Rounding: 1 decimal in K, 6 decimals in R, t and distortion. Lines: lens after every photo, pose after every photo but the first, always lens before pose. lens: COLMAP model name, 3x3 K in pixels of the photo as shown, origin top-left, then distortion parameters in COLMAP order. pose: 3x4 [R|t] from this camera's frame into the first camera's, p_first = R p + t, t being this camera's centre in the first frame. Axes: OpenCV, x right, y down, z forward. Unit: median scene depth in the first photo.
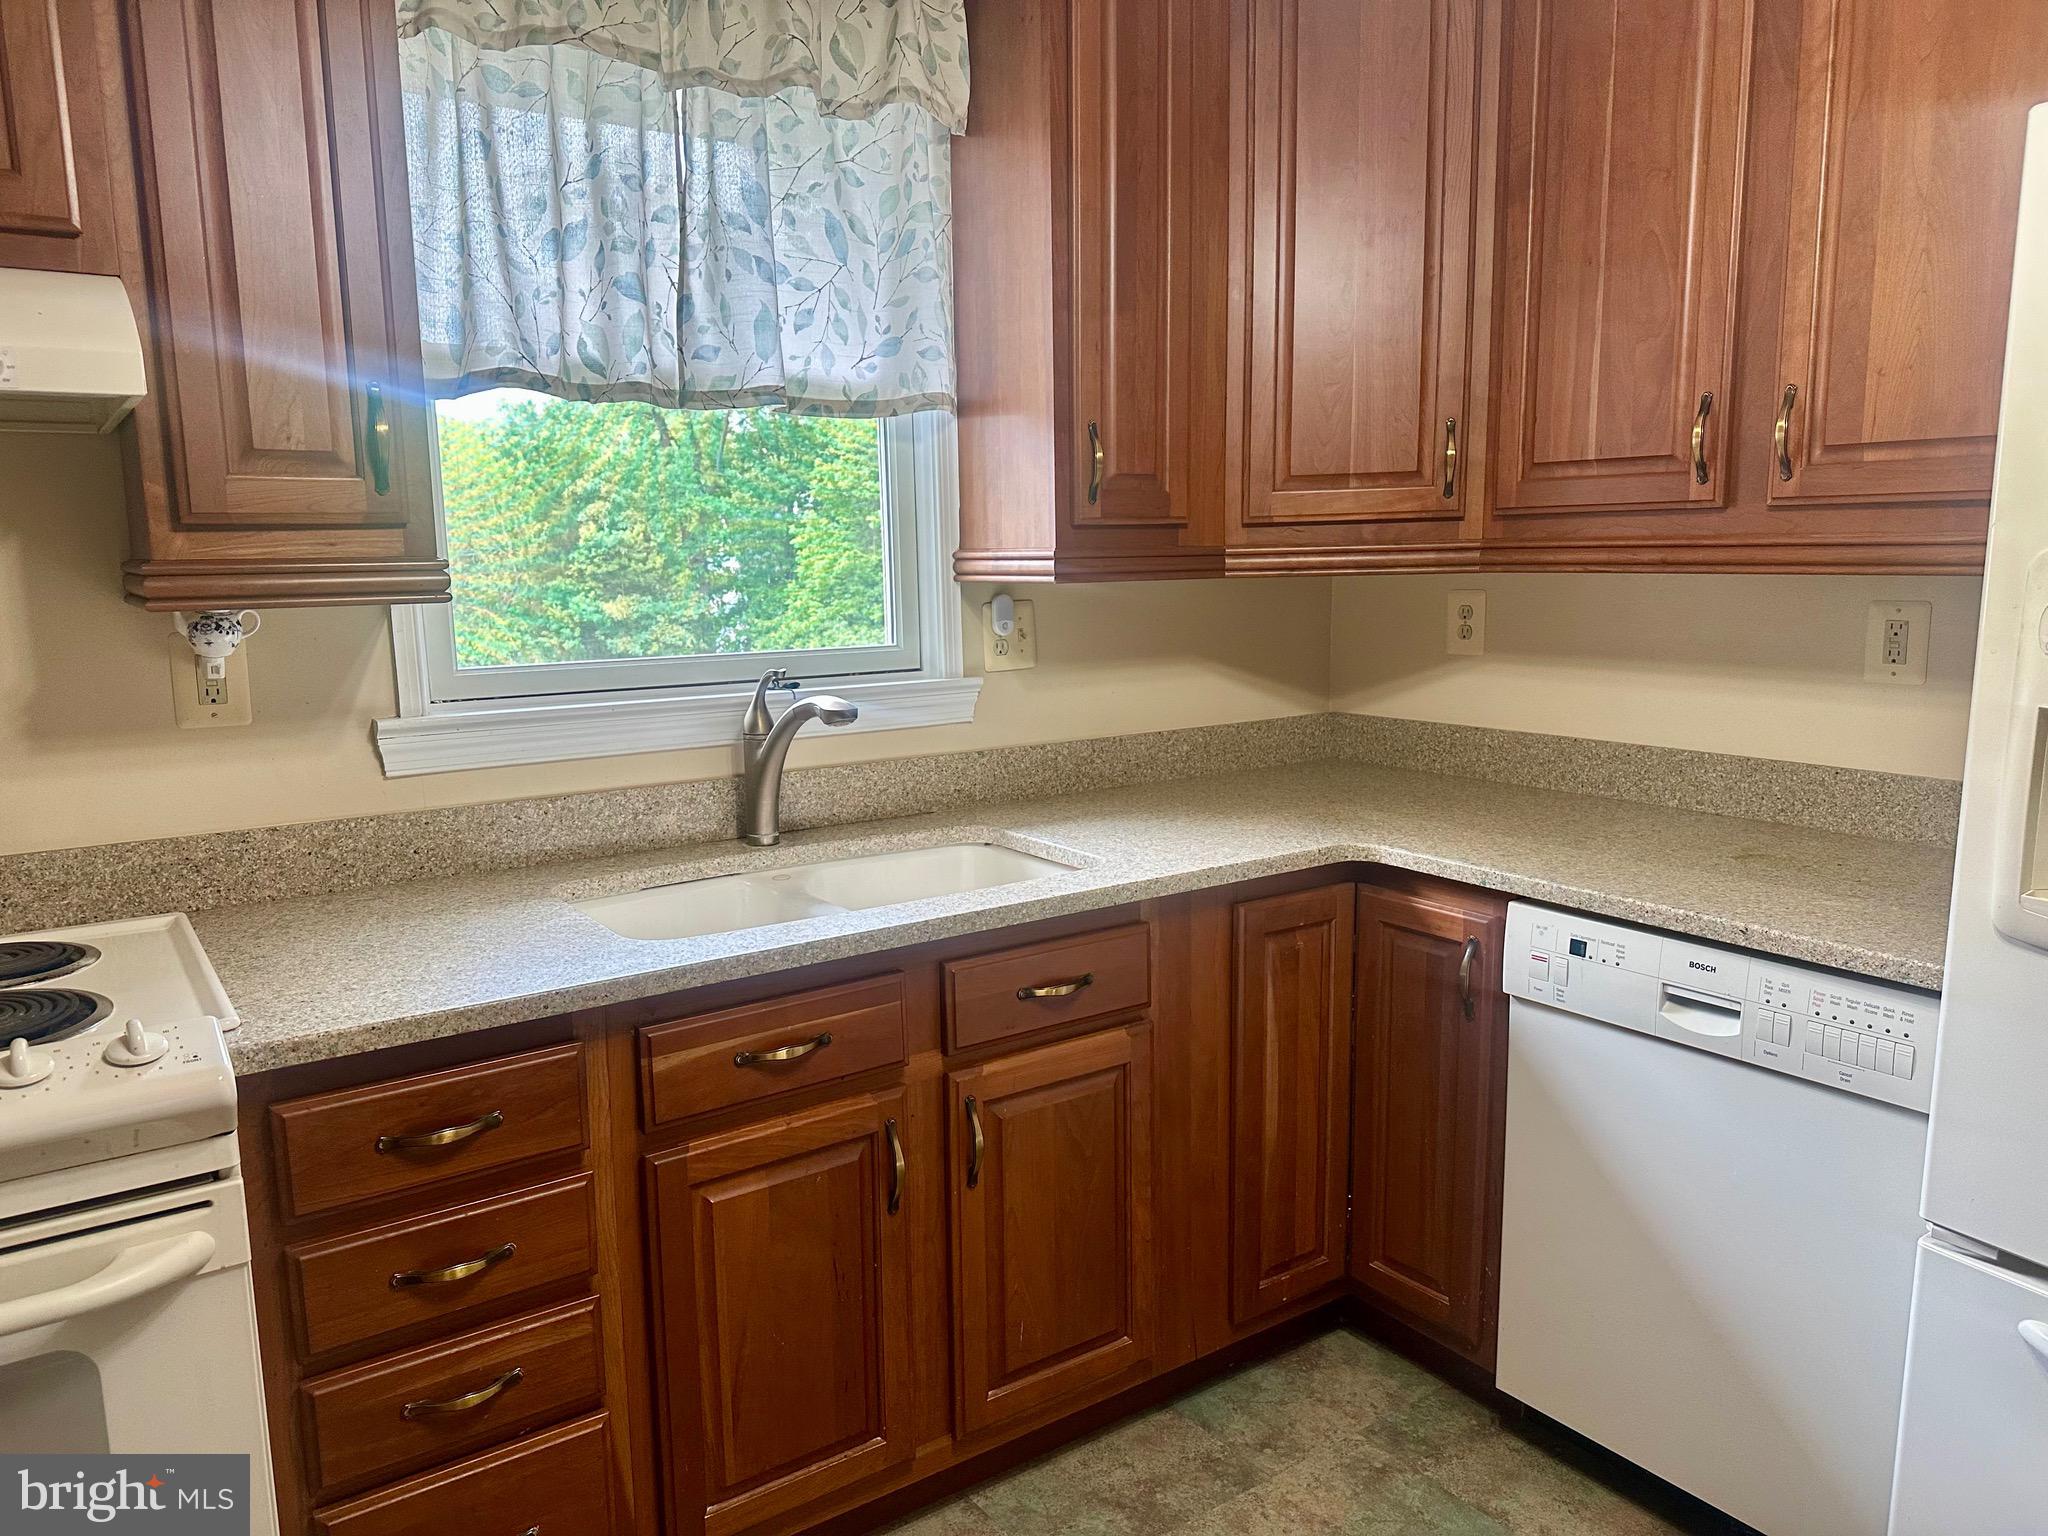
lens RADIAL K [[1426.0, 0, 1018.5], [0, 1426.0, 777.2], [0, 0, 1]] dist [0.037484, -0.035062]
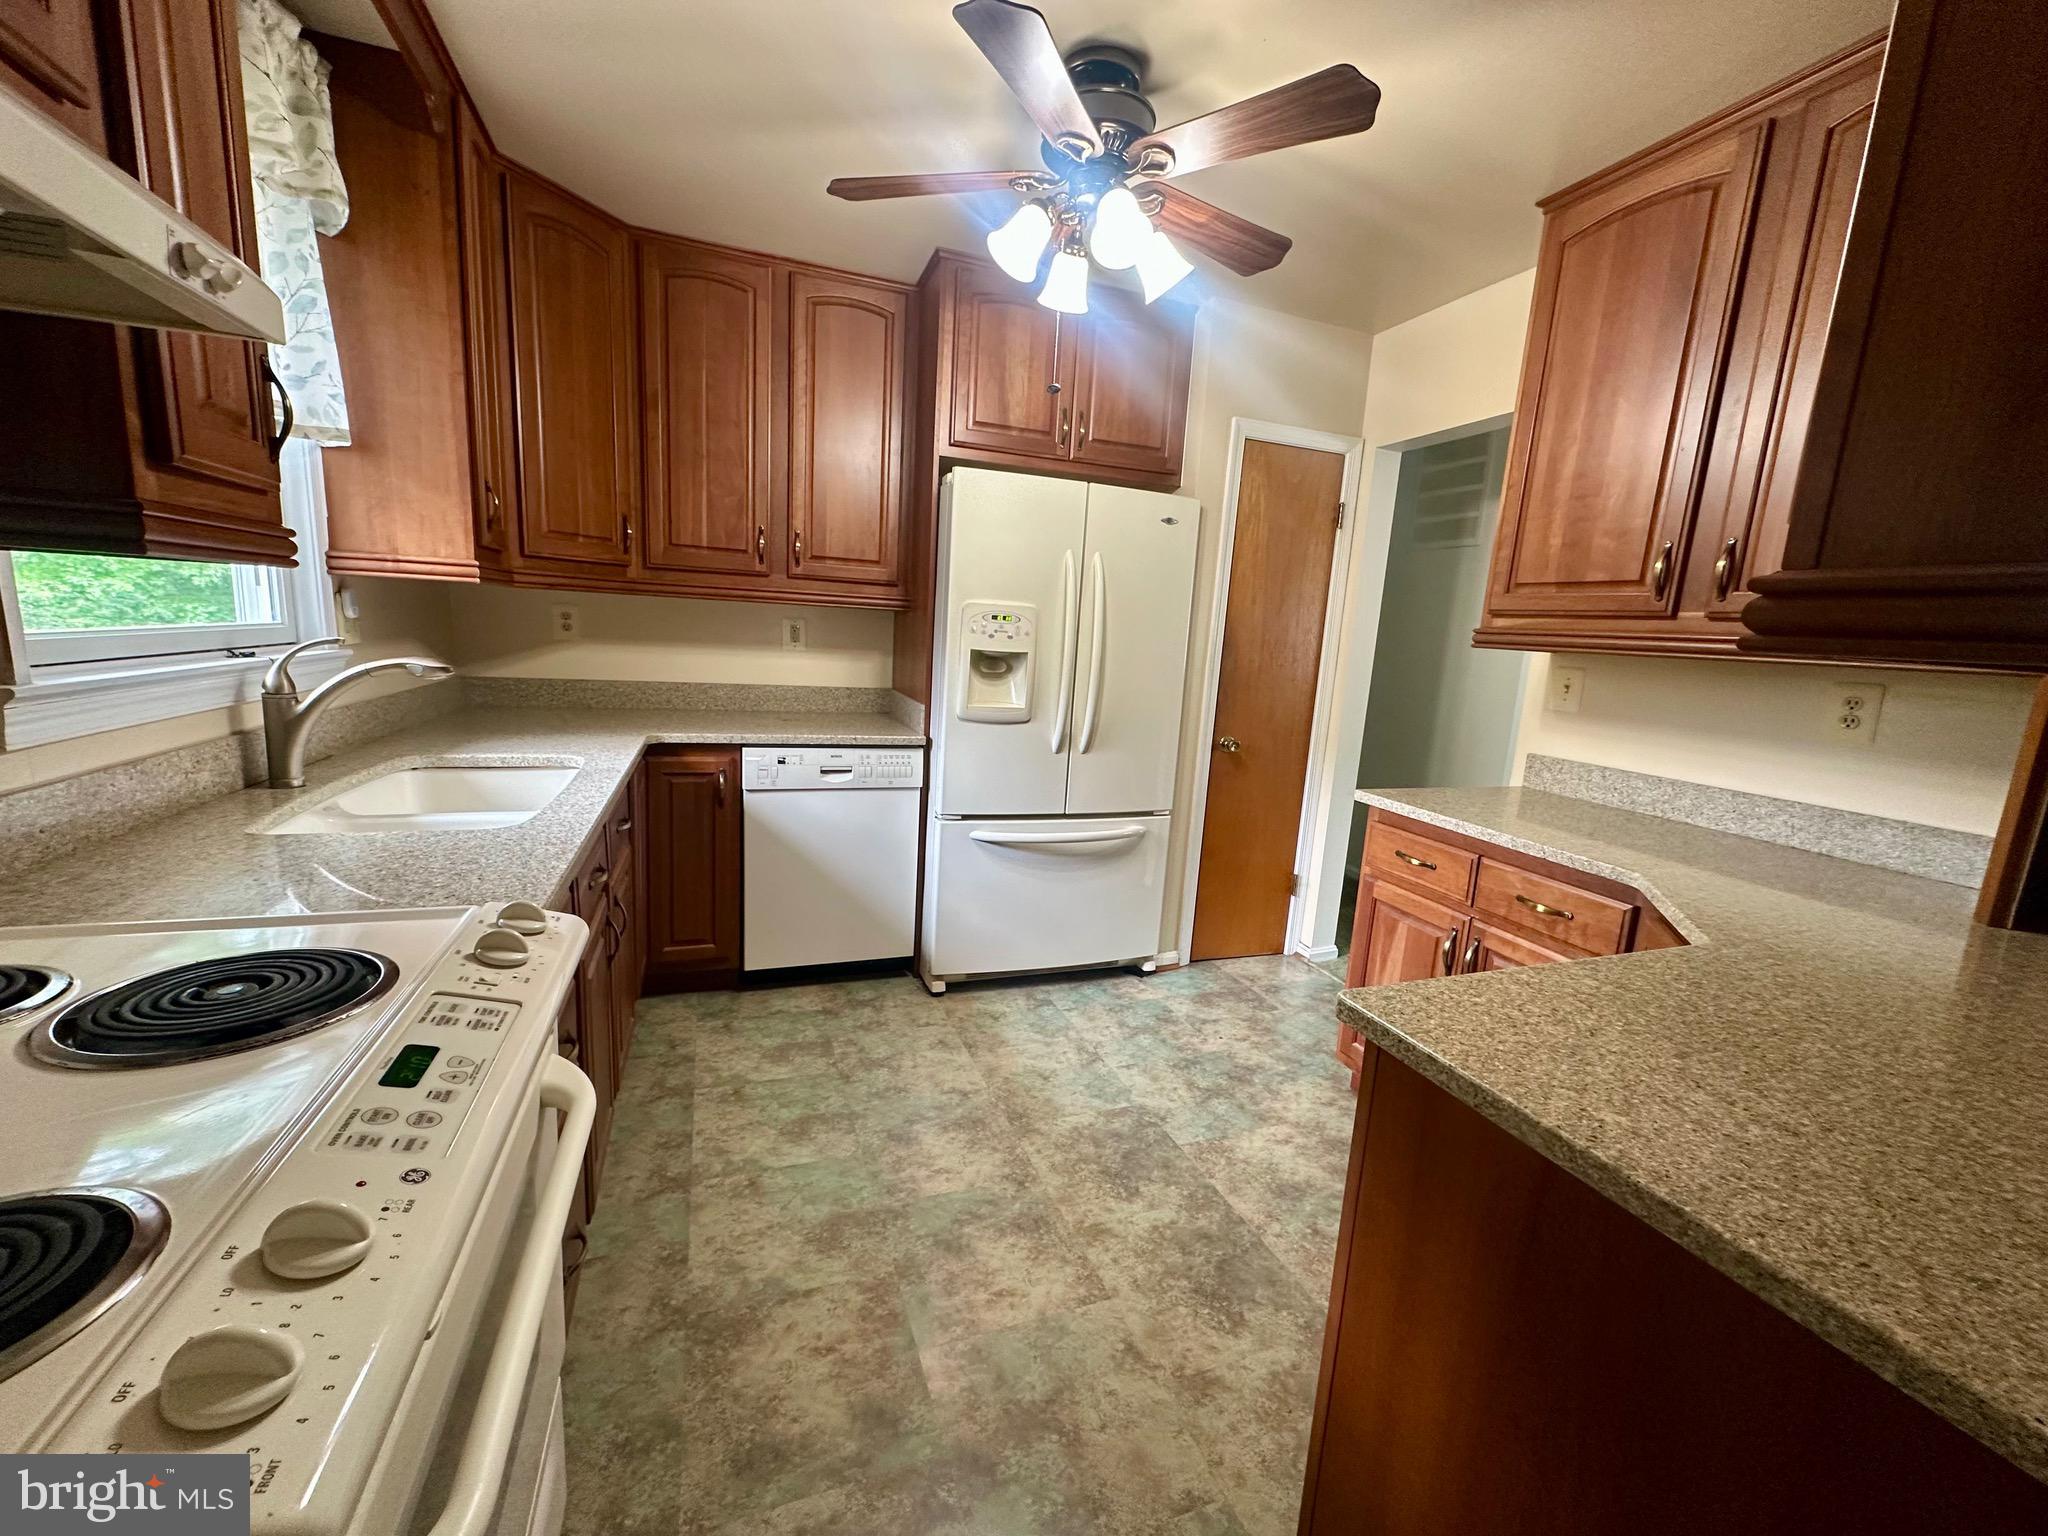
lens RADIAL K [[813.5, 0, 1030.1], [0, 813.5, 763.2], [0, 0, 1]] dist [-0.002404, -0.000379]
pose [[0.250902, -0.133676, 0.958738, -0.724633], [0.092199, 0.989217, 0.113797, 0.007872], [-0.963612, 0.059843, 0.260522, 0.239140]]
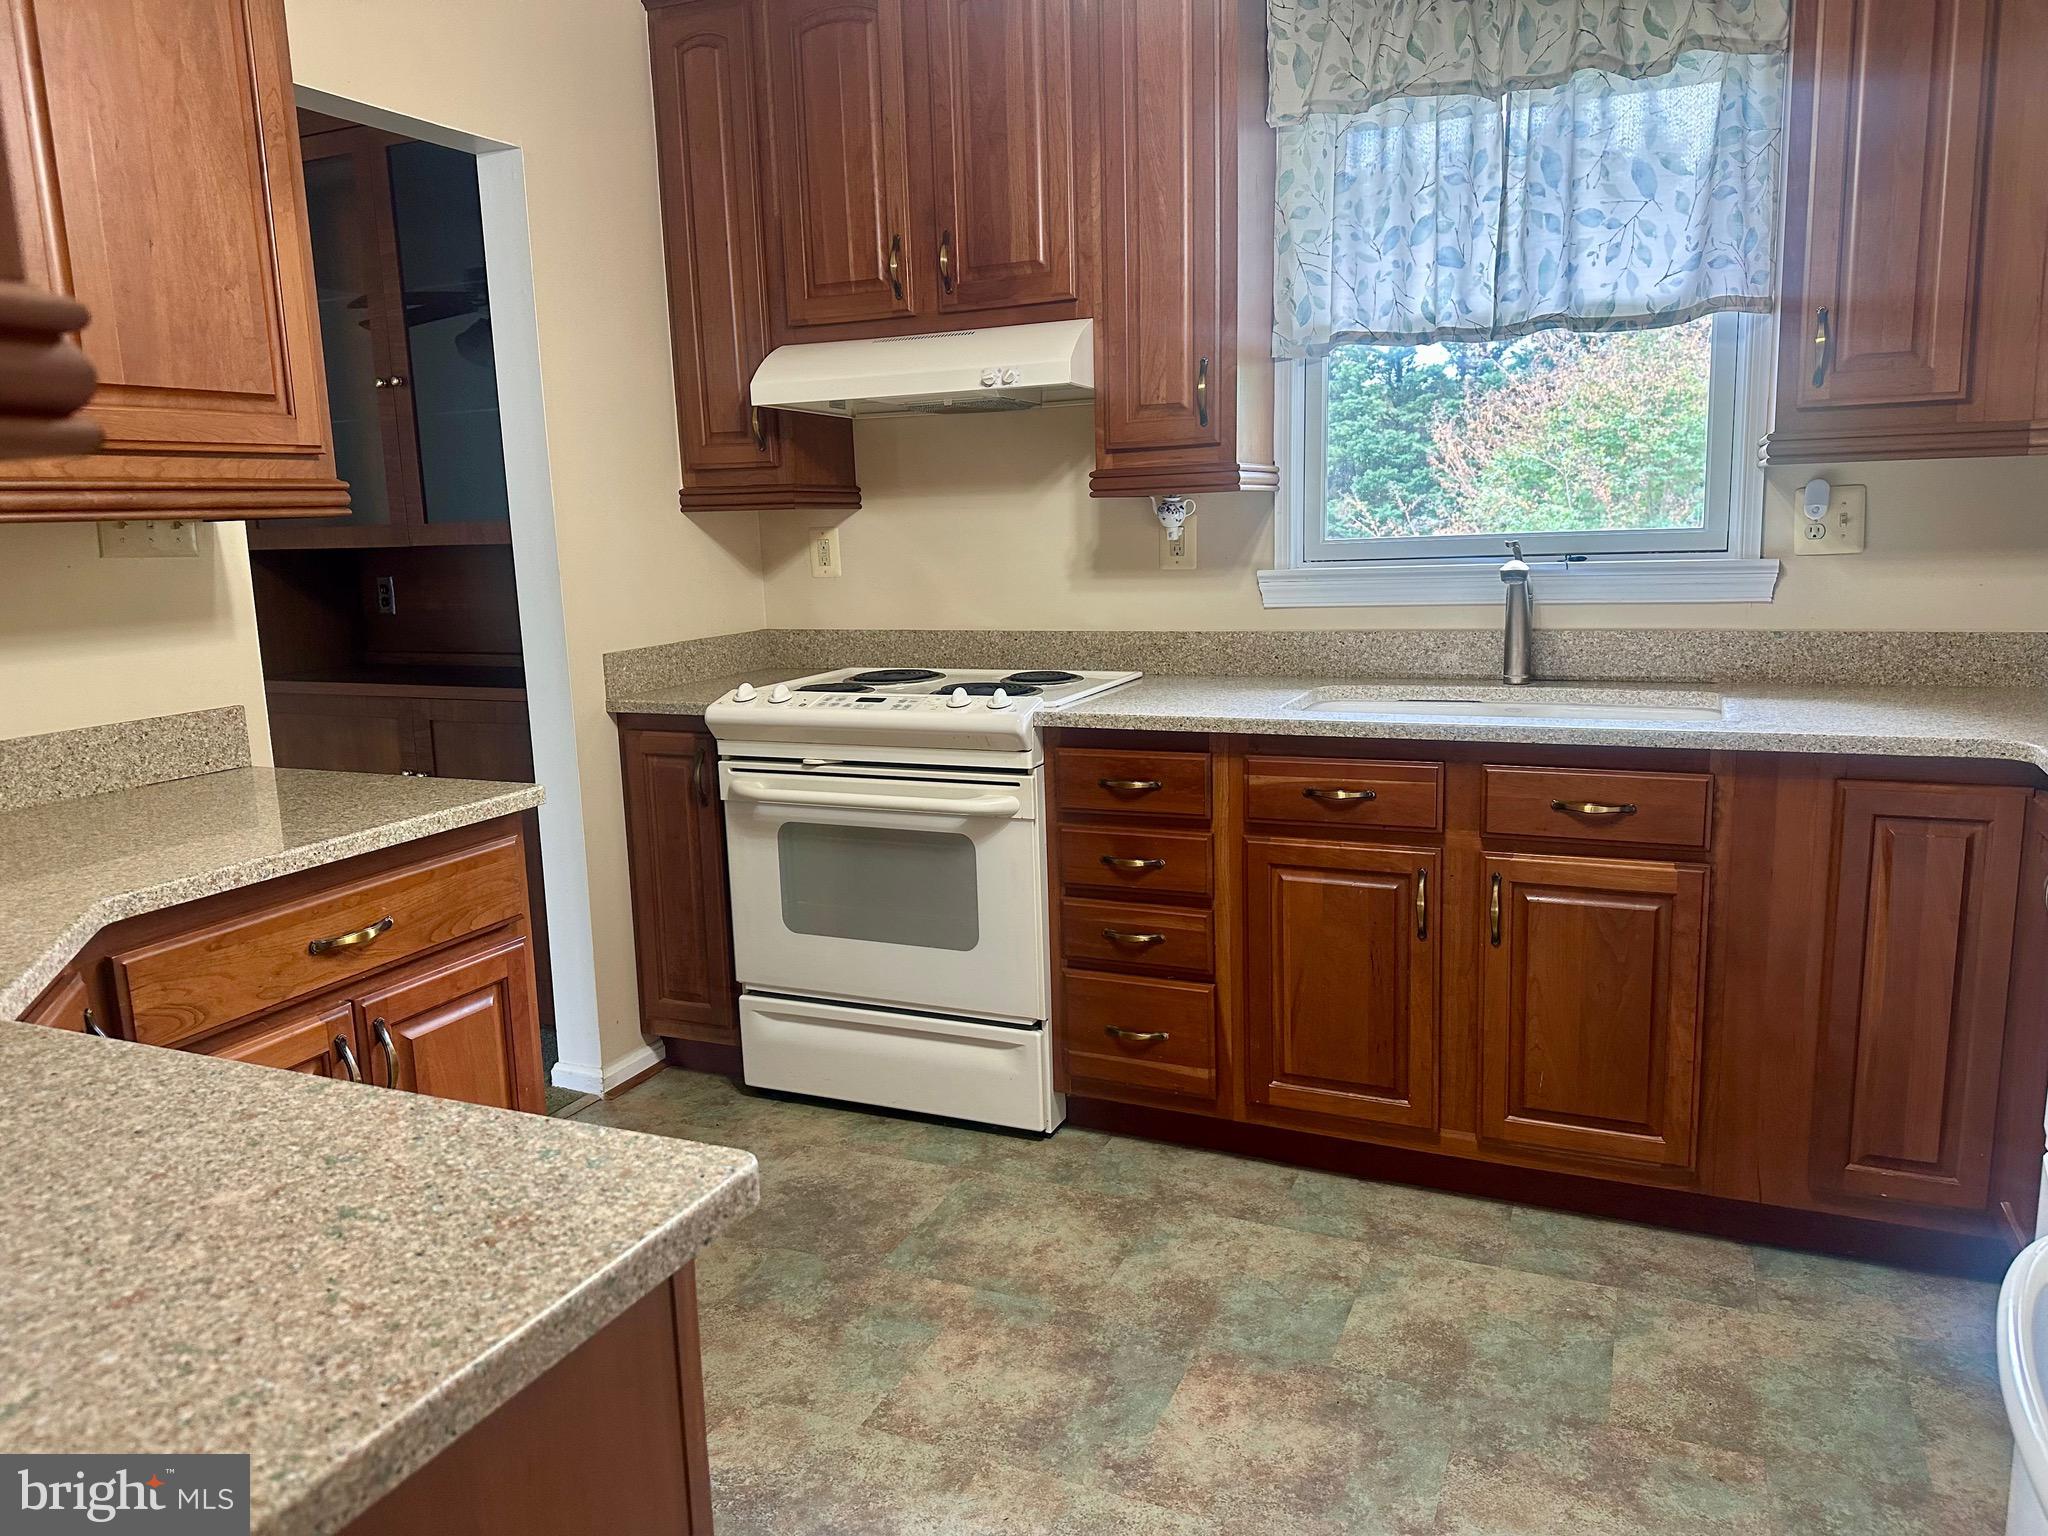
lens RADIAL K [[1426.0, 0, 1009.3], [0, 1426.0, 759.4], [0, 0, 1]] dist [0.037484, -0.035062]
pose [[0.506280, 0.140420, -0.850860, 0.732209], [-0.109408, 0.989140, 0.098141, 0.040318], [0.855401, 0.043404, 0.516145, -0.036642]]
